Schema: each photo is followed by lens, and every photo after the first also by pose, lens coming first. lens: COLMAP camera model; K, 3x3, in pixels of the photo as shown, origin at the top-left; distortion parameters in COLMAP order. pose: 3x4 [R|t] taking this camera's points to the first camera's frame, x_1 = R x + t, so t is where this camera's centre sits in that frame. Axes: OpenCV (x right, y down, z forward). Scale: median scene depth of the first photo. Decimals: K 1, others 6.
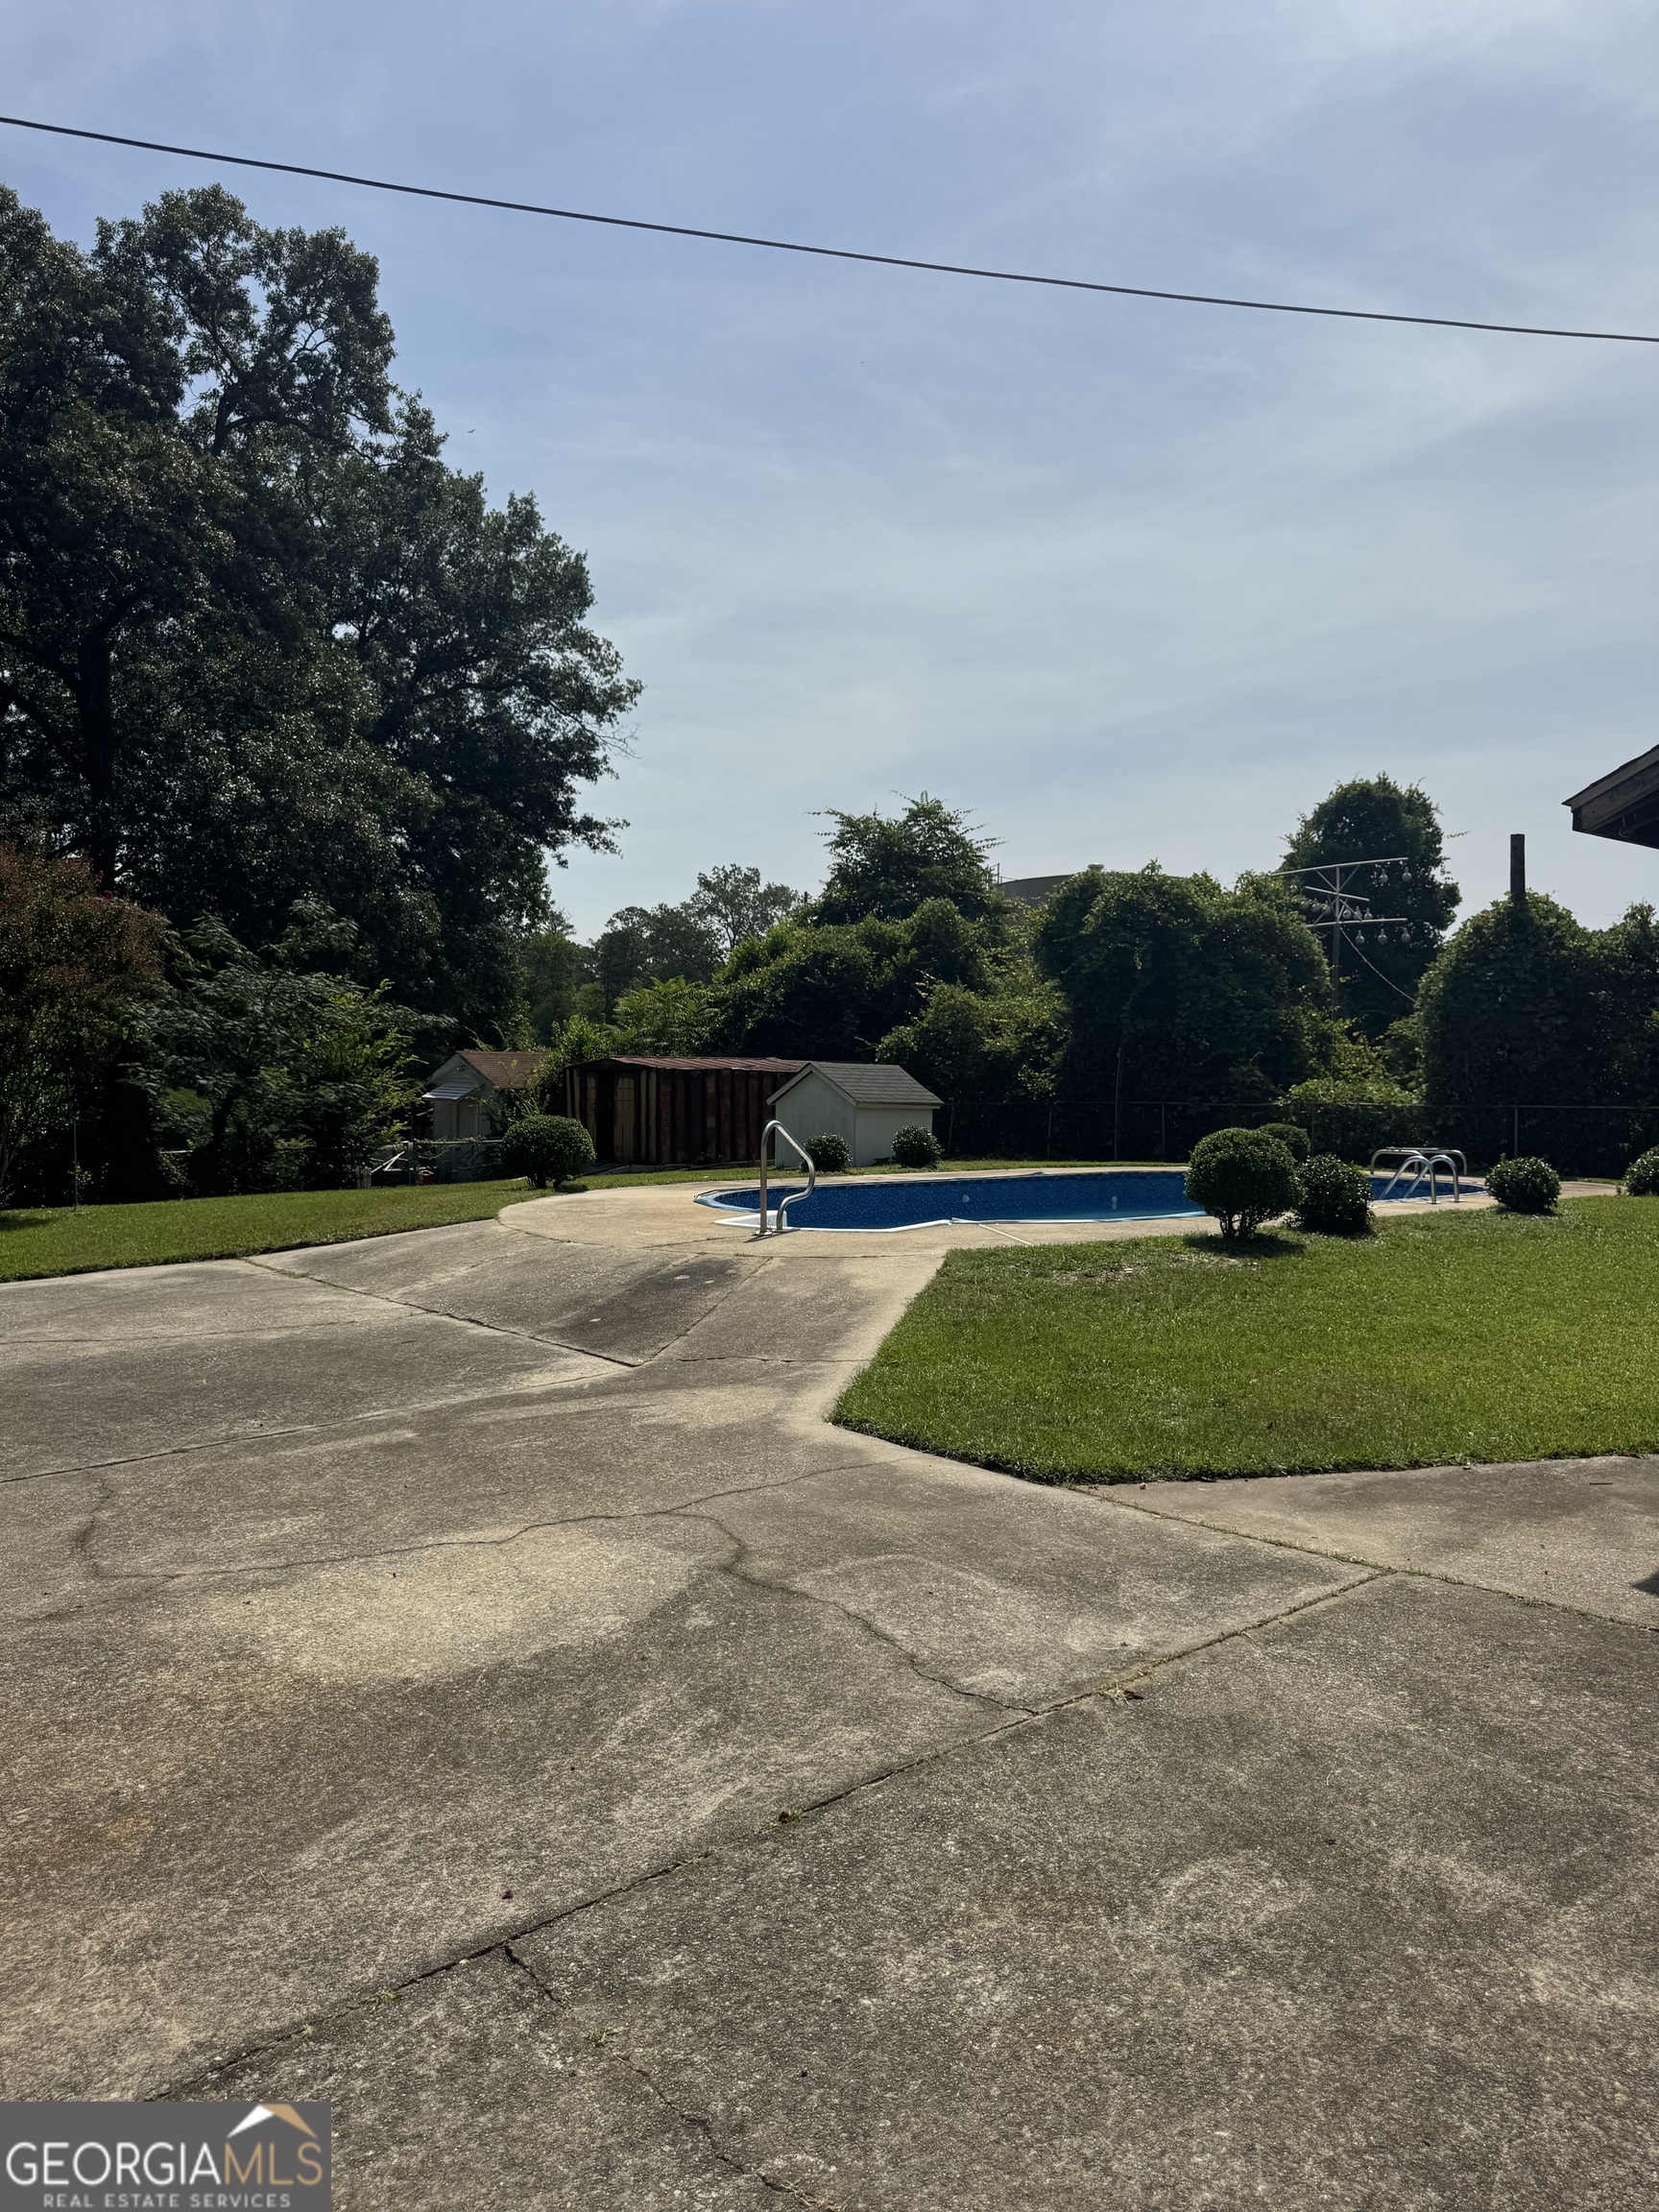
lens RADIAL K [[1565.2, 0, 841.7], [0, 1565.2, 1114.6], [0, 0, 1]] dist [0.024018, -0.039734]
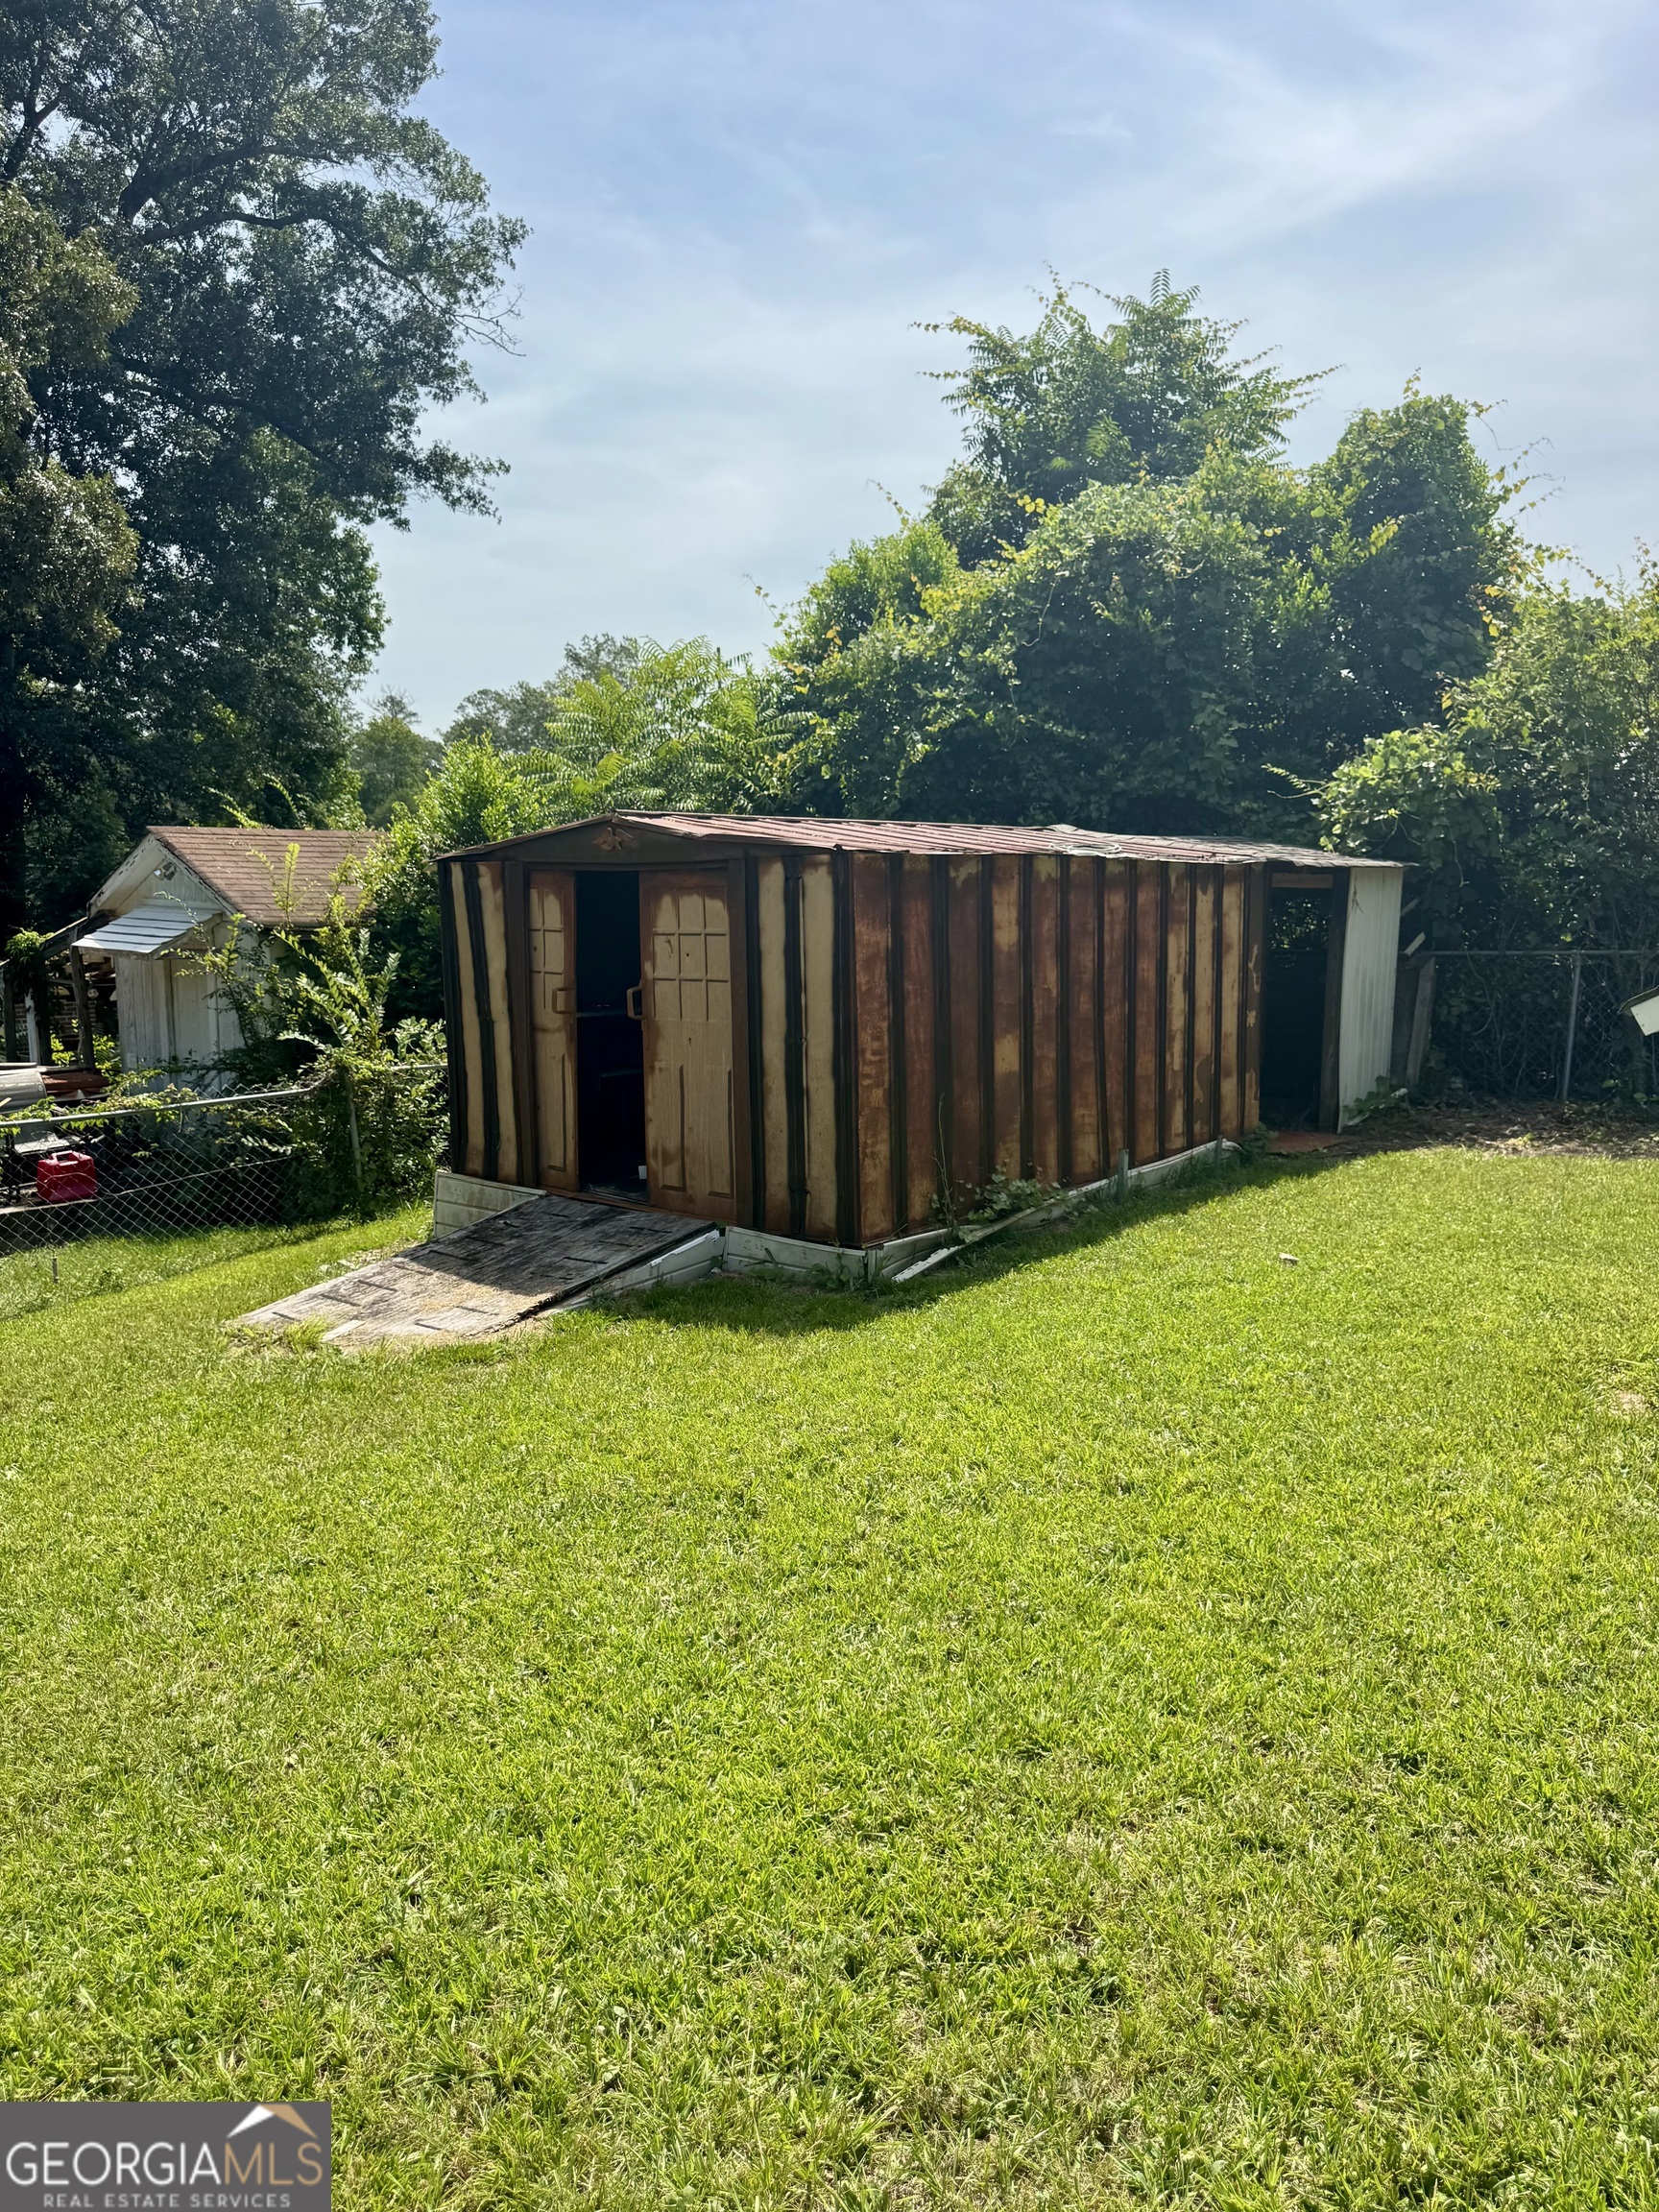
lens RADIAL K [[1565.2, 0, 764.6], [0, 1565.2, 1127.2], [0, 0, 1]] dist [0.024018, -0.039734]
pose [[0.998979, -0.020358, 0.040324, -0.067943], [0.015049, 0.991680, 0.127846, -0.008830], [-0.042591, -0.127109, 0.990974, 0.368453]]
